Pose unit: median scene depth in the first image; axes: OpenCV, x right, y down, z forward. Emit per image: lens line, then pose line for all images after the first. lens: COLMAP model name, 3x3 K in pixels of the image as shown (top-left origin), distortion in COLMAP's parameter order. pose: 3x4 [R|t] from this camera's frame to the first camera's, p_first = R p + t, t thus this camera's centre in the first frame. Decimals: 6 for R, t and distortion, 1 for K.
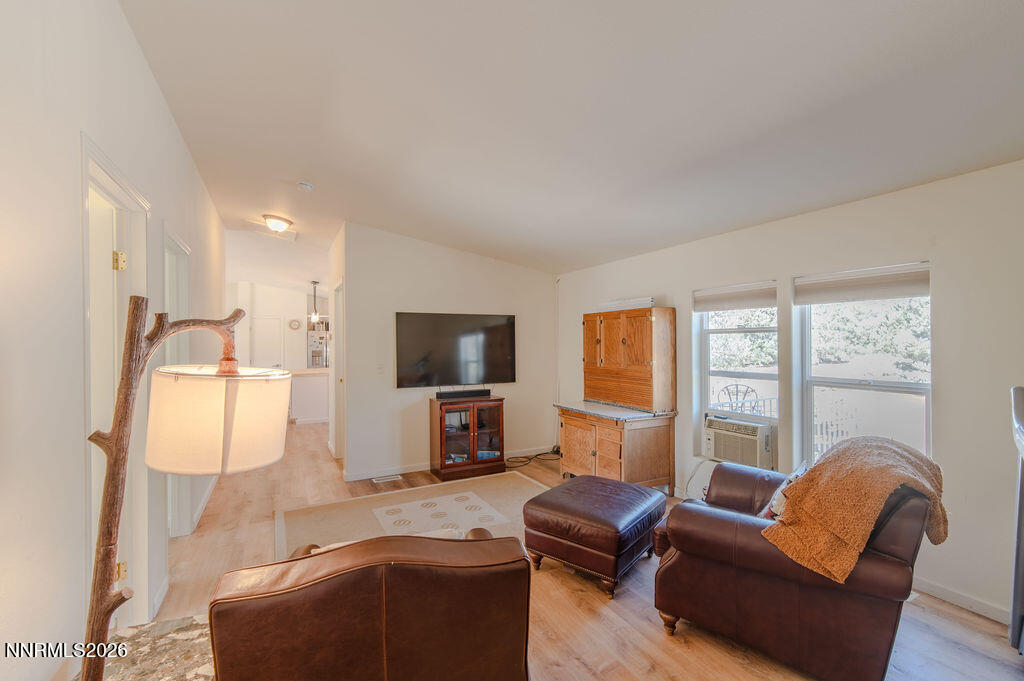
lens RADIAL K [[440.8, 0, 514.0], [0, 440.8, 344.1], [0, 0, 1]] dist [0.008659, -0.000088]
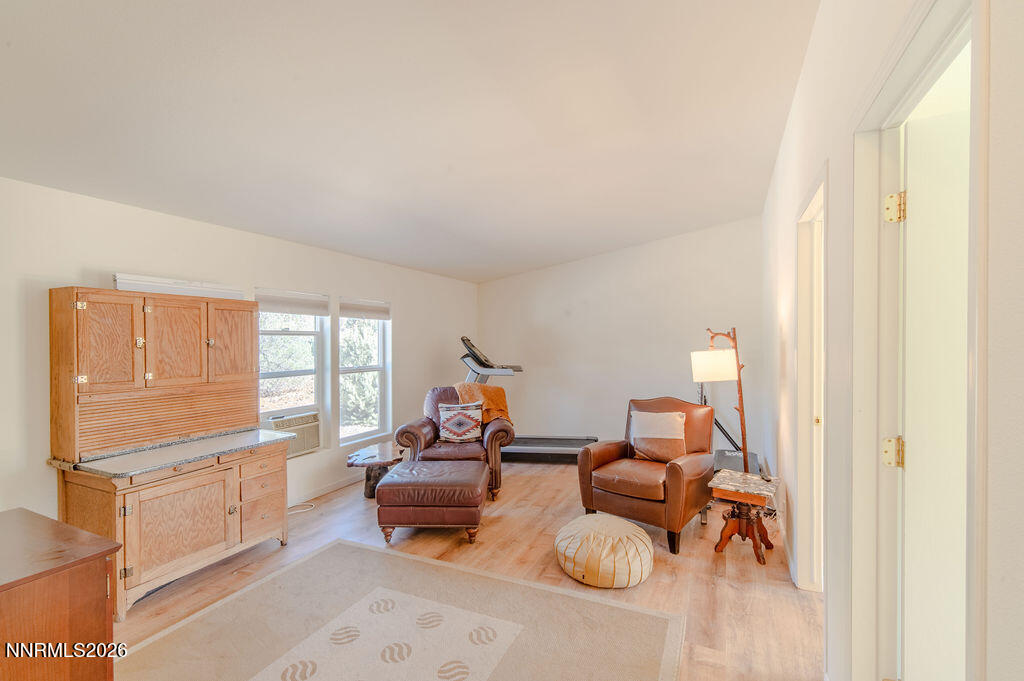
lens RADIAL K [[440.8, 0, 514.0], [0, 440.8, 344.1], [0, 0, 1]] dist [0.008659, -0.000088]
pose [[-0.592187, -0.002129, 0.805798, -0.722058], [0.003587, 0.999980, 0.005279, -0.007133], [-0.805793, 0.006017, -0.592167, 1.232178]]
